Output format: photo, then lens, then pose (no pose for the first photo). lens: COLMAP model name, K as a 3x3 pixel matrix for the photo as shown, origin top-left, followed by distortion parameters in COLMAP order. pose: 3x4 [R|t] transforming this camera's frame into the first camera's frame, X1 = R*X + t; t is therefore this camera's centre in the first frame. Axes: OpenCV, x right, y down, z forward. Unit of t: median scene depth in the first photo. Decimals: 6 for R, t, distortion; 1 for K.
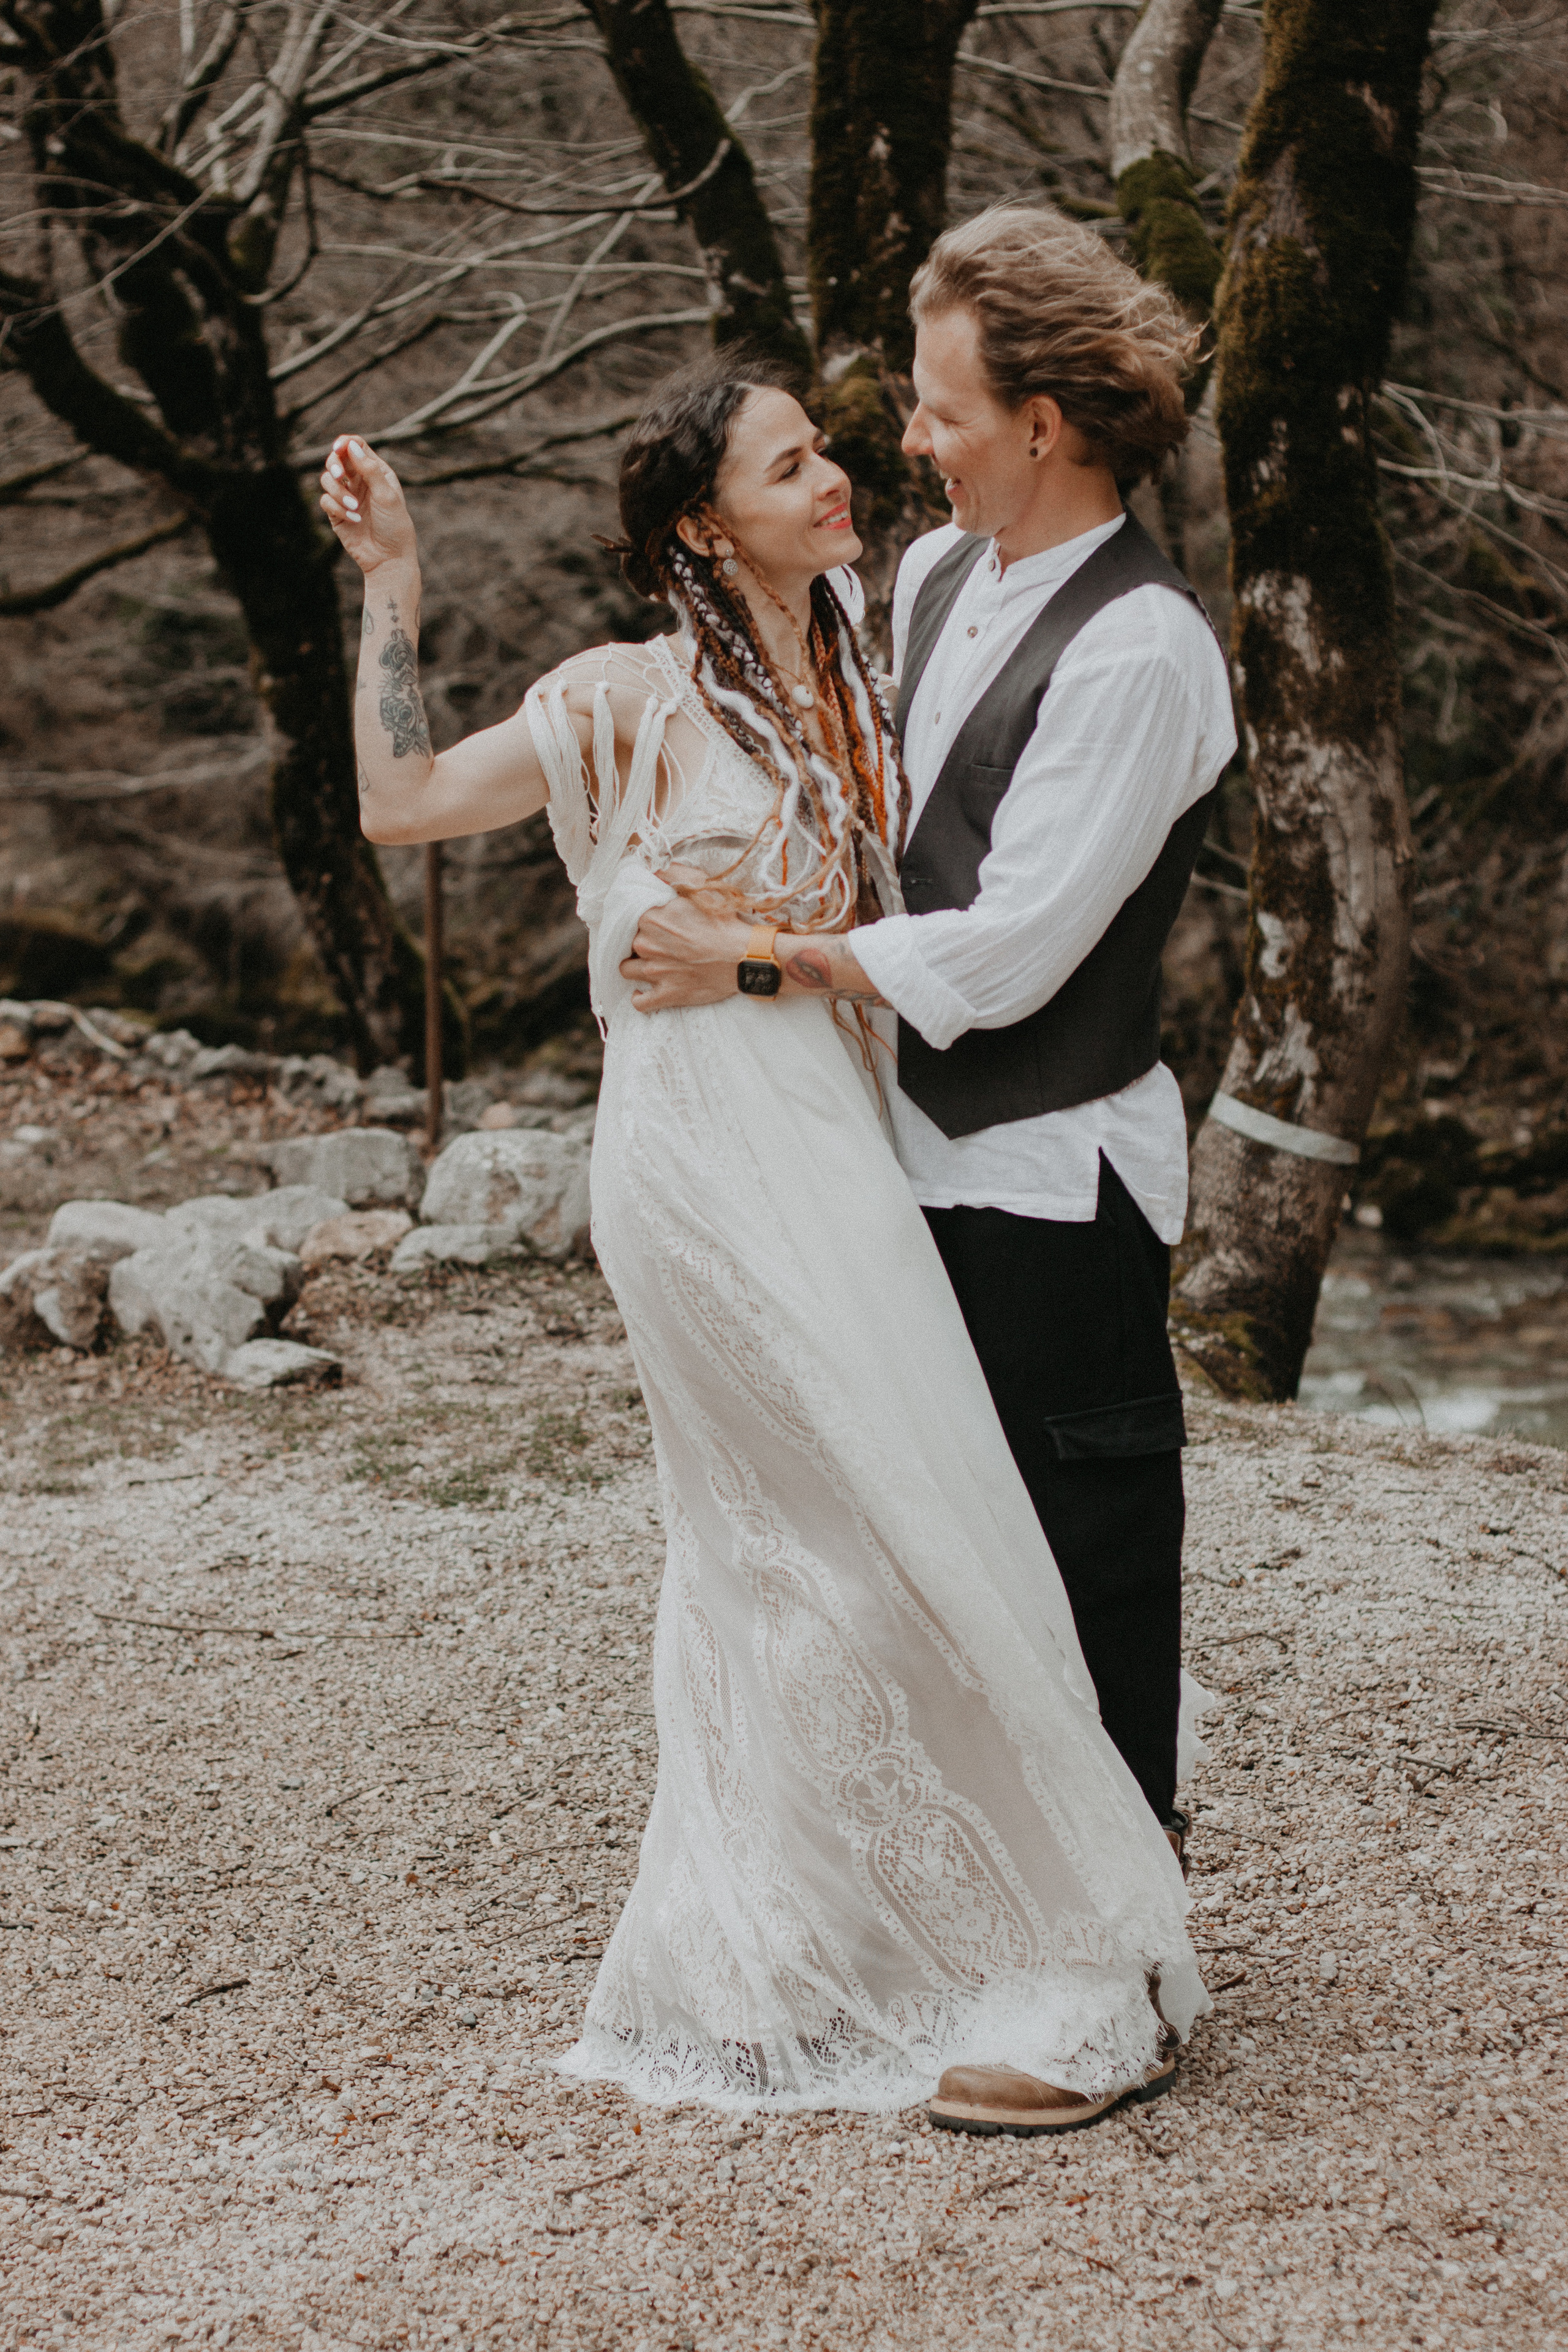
lens RADIAL K [[5364.1, 0, 799.6], [0, 5364.1, 1176.4], [0, 0, 1]] dist [-0.091057, 0.000000]
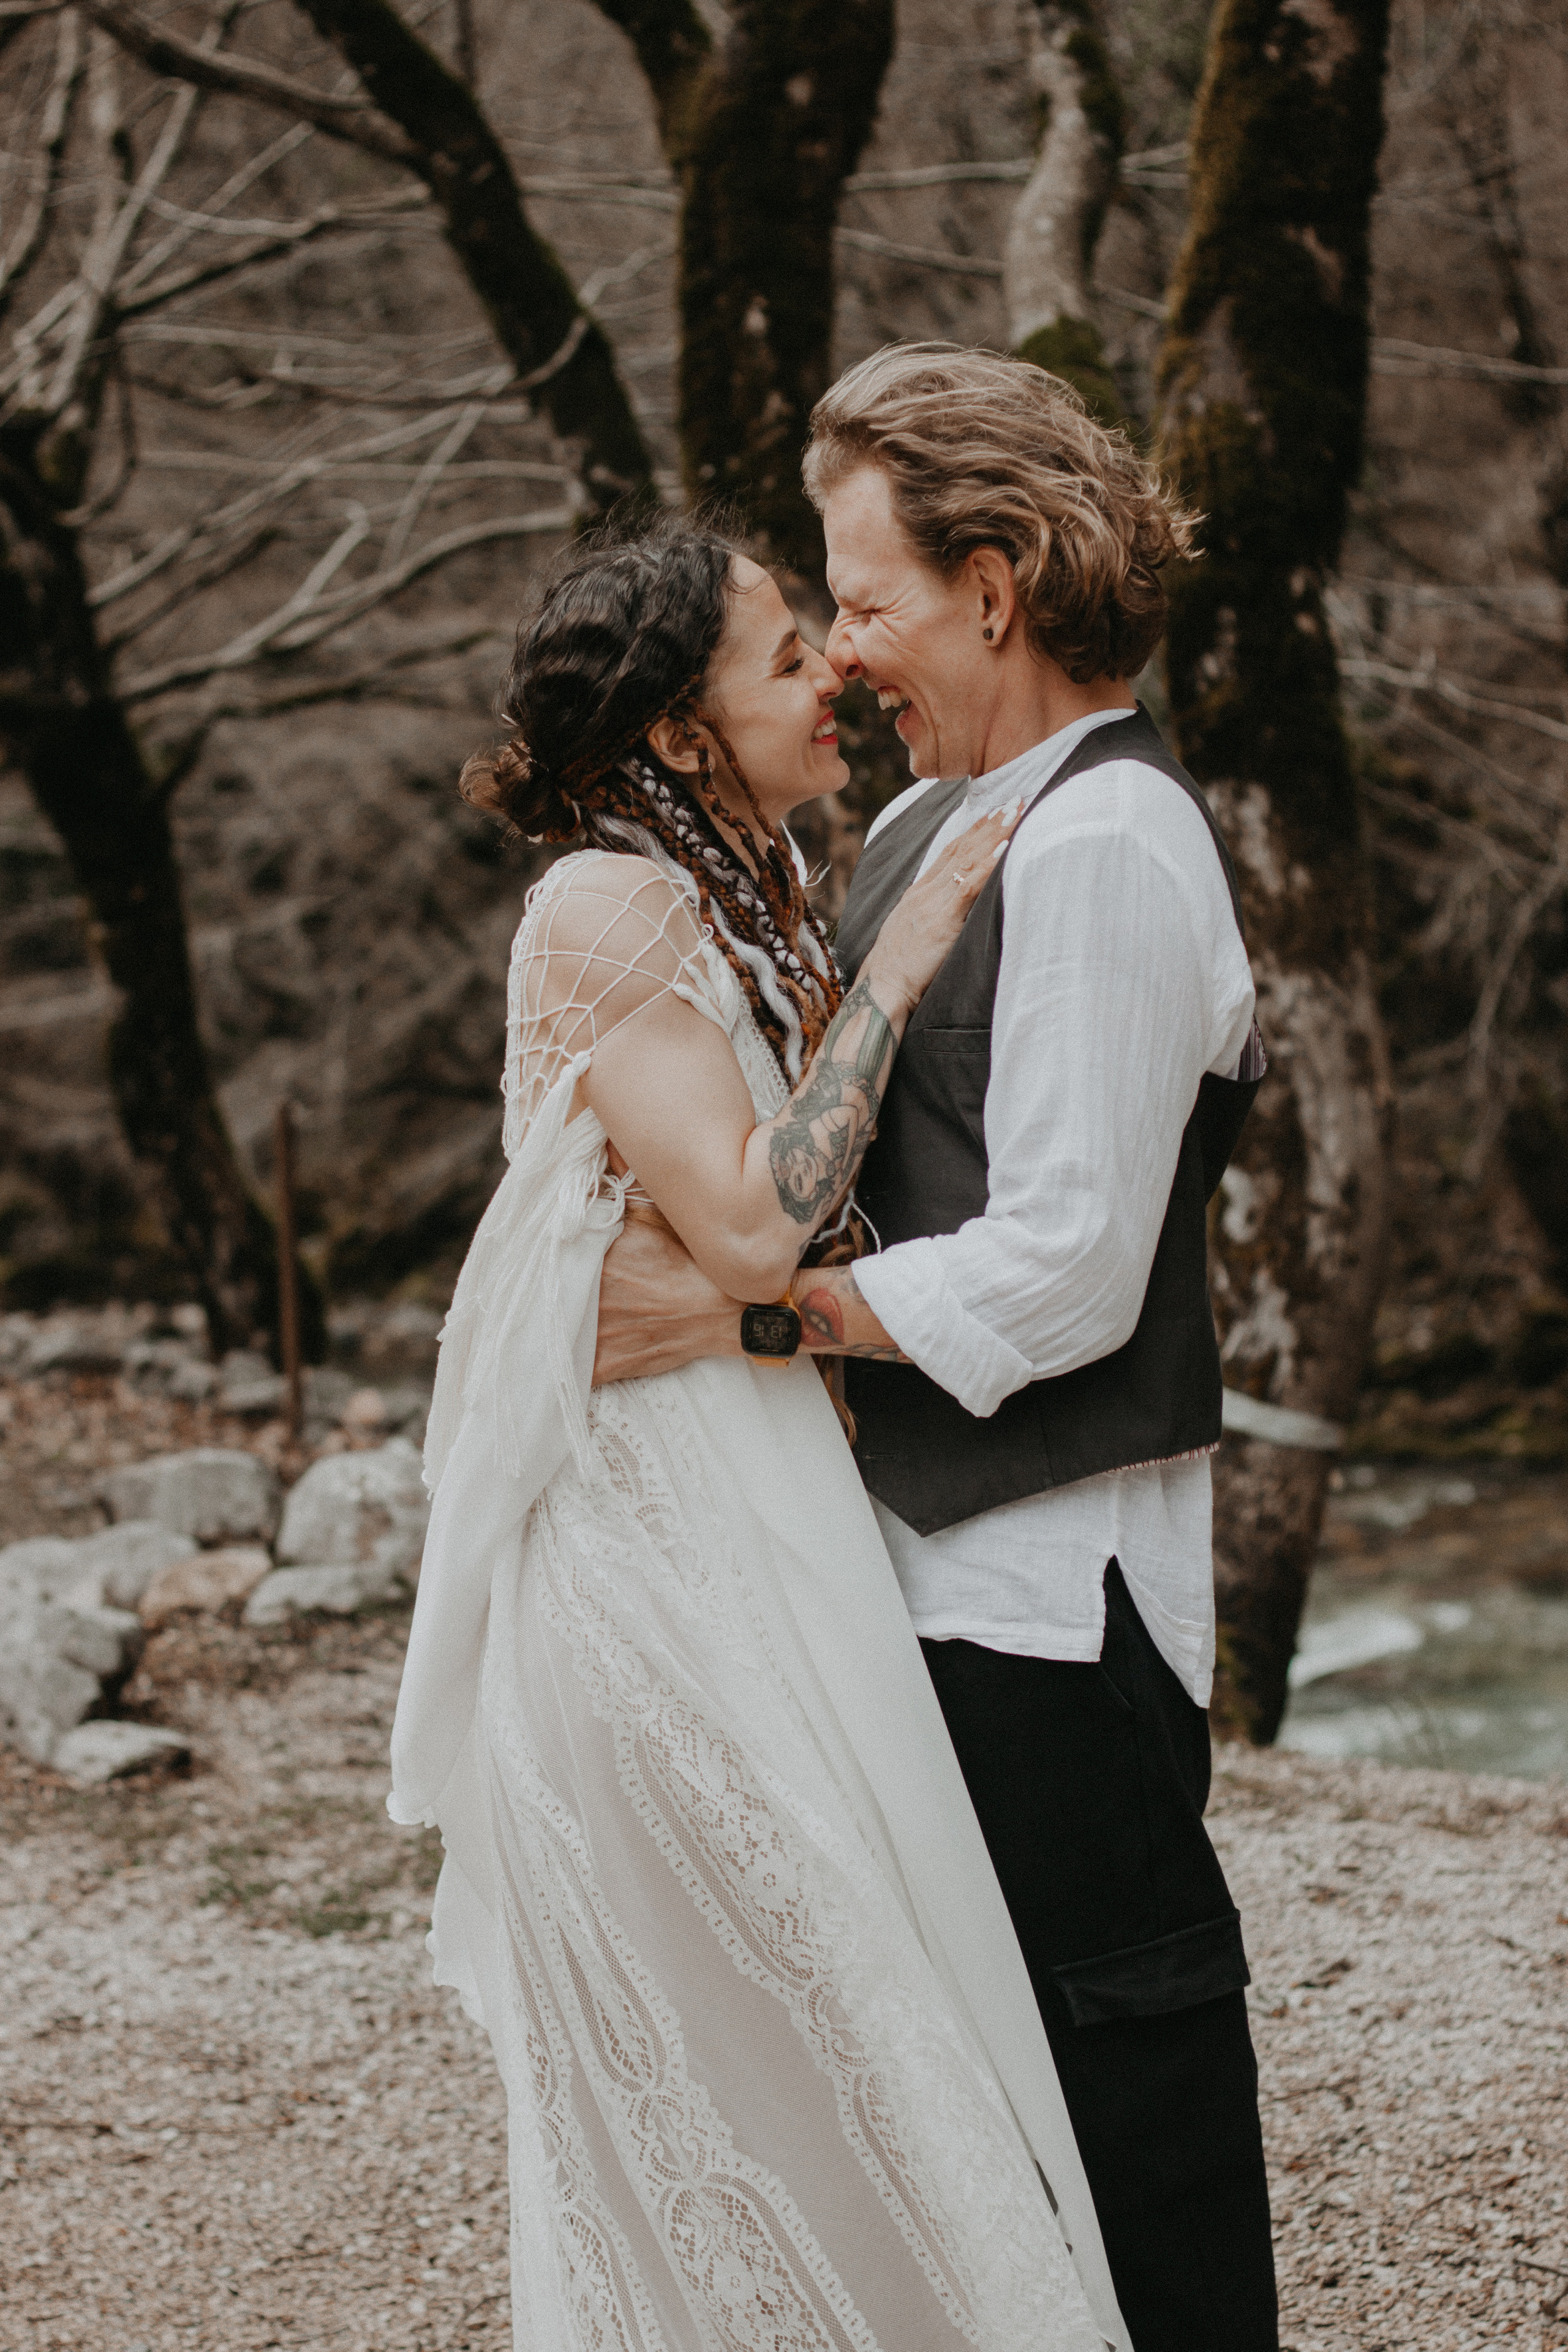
lens RADIAL K [[5364.1, 0, 788.1], [0, 5364.1, 1182.9], [0, 0, 1]] dist [-0.091057, 0.000000]
pose [[0.999064, -0.036342, 0.023459, -0.006625], [0.037183, 0.998643, -0.036461, -0.018397], [-0.022102, 0.037299, 0.999060, 0.130105]]
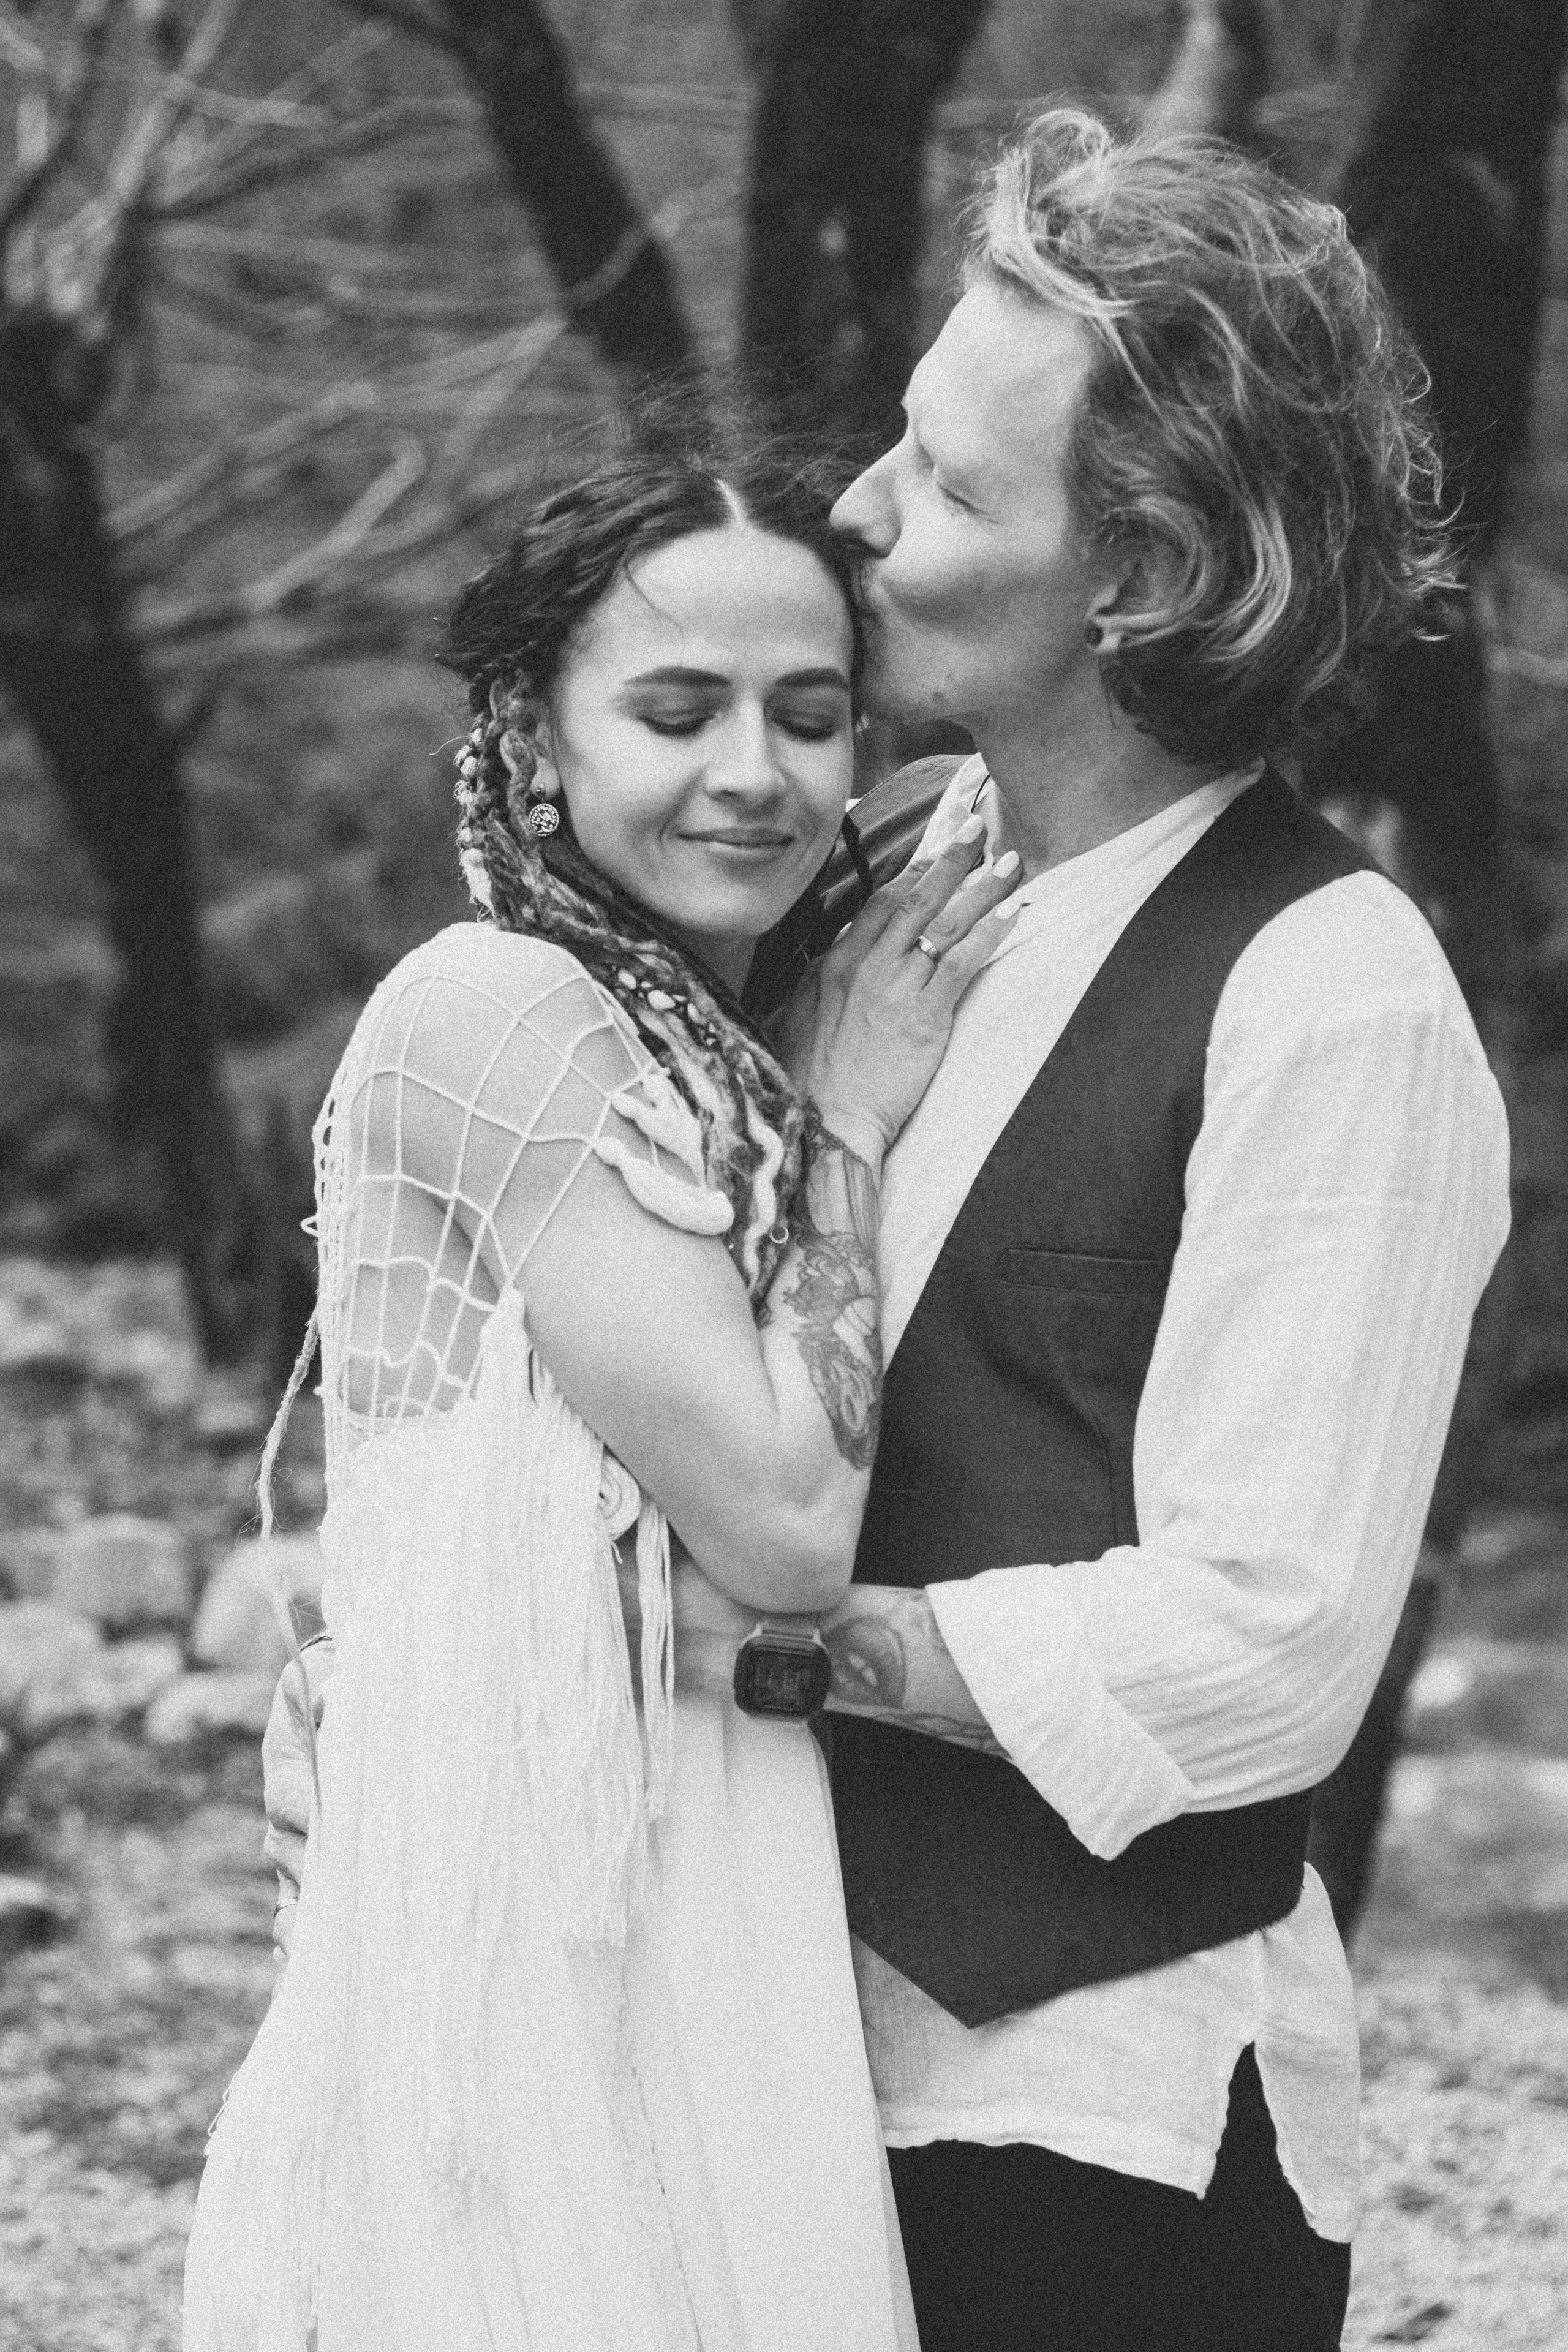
lens RADIAL K [[5364.1, 0, 775.3], [0, 5364.1, 1155.6], [0, 0, 1]] dist [-0.091057, 0.000000]
pose [[0.999915, 0.011933, 0.005343, 0.004618], [-0.011733, 0.999284, -0.035958, -0.036240], [-0.005768, 0.035892, 0.999339, 0.263007]]
